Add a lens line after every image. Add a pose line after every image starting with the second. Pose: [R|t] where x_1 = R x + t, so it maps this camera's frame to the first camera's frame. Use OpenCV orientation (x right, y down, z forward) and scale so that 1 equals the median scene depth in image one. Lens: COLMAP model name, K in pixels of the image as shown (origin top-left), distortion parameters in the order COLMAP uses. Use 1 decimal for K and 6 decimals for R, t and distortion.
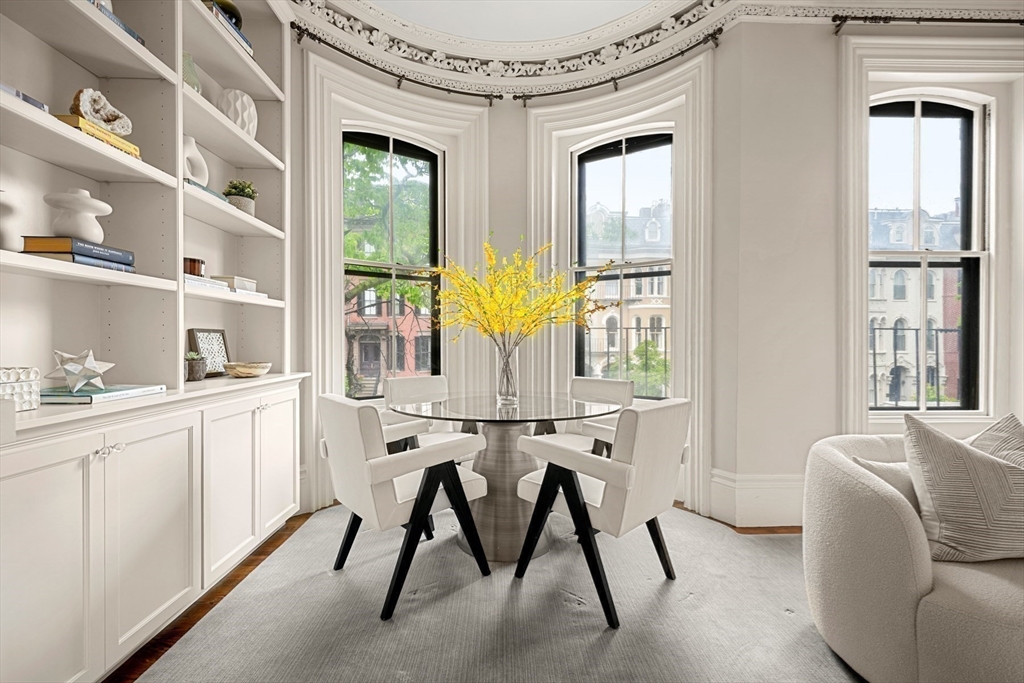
lens RADIAL K [[438.9, 0, 501.7], [0, 438.9, 343.8], [0, 0, 1]] dist [-0.000792, 0.000894]
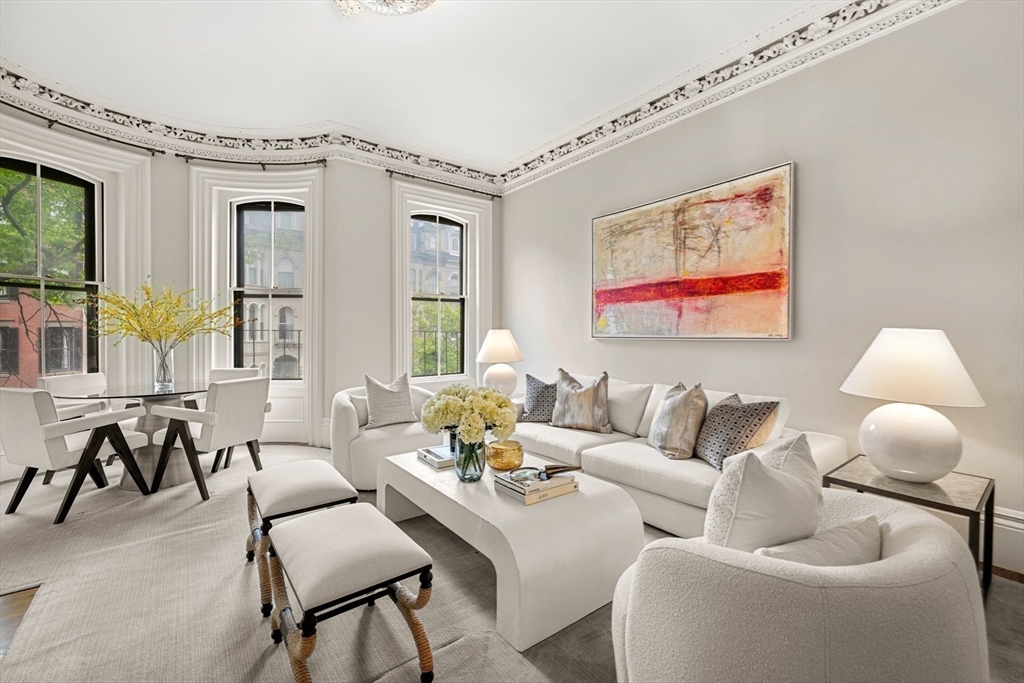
lens RADIAL K [[438.9, 0, 514.6], [0, 438.9, 332.7], [0, 0, 1]] dist [-0.000792, 0.000894]
pose [[0.802187, -0.002001, 0.597070, 0.057469], [0.004114, 0.999989, -0.002176, -0.030558], [-0.597059, 0.004202, 0.802186, -0.665061]]
